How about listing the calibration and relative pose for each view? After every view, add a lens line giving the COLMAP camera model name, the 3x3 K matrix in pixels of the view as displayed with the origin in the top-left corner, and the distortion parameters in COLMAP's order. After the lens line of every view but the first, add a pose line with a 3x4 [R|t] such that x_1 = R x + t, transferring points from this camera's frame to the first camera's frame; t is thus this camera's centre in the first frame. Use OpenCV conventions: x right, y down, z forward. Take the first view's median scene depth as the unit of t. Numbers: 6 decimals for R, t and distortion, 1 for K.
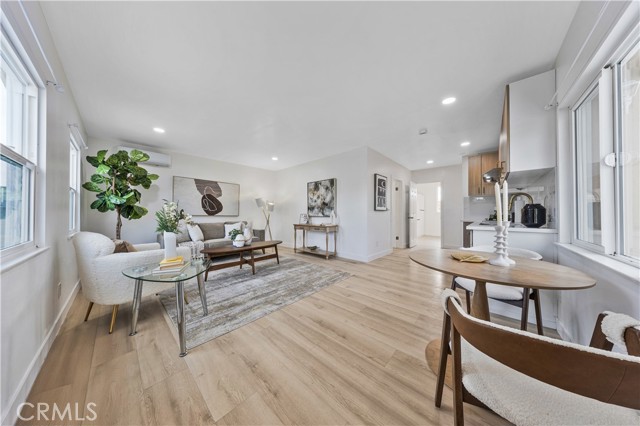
lens RADIAL K [[186.7, 0, 322.6], [0, 186.7, 212.3], [0, 0, 1]] dist [-0.008547, 0.000323]
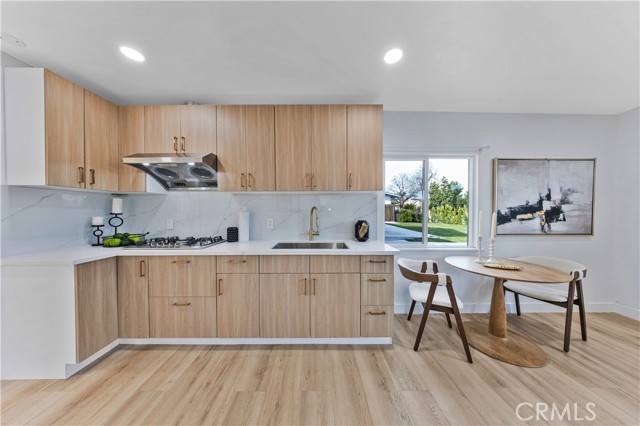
lens RADIAL K [[186.7, 0, 320.1], [0, 186.7, 212.9], [0, 0, 1]] dist [-0.008547, 0.000323]
pose [[-0.672938, -0.008319, 0.739652, 0.220904], [-0.005208, 0.999965, 0.006509, -0.045174], [-0.739680, 0.000529, -0.672958, 0.917096]]
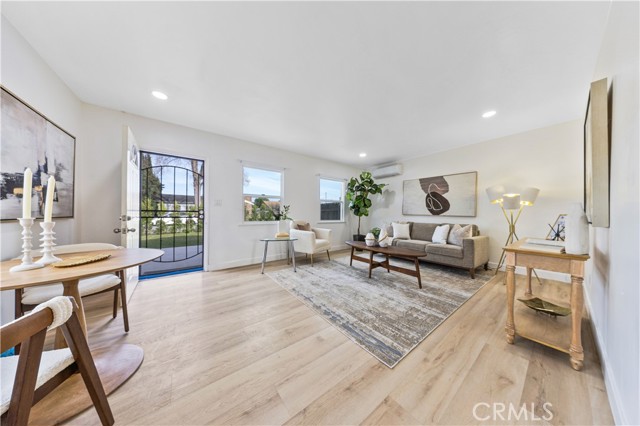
lens RADIAL K [[186.7, 0, 320.6], [0, 186.7, 212.7], [0, 0, 1]] dist [-0.008547, 0.000323]
pose [[-0.207054, -0.003122, -0.978324, 0.450277], [-0.000997, 0.999995, -0.002980, 0.009159], [0.978329, 0.000358, -0.207056, 0.725650]]
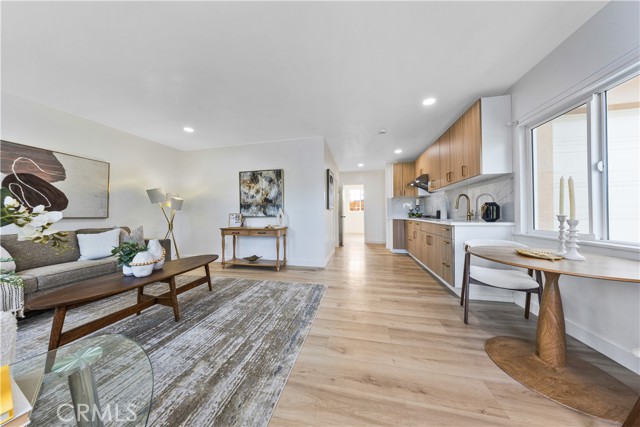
lens RADIAL K [[186.7, 0, 320.4], [0, 186.7, 213.3], [0, 0, 1]] dist [-0.008547, 0.000323]
pose [[0.869094, -0.005065, 0.494620, -0.205870], [0.004663, 0.999987, 0.002046, 0.008663], [-0.494624, 0.000528, 0.869107, 0.232777]]
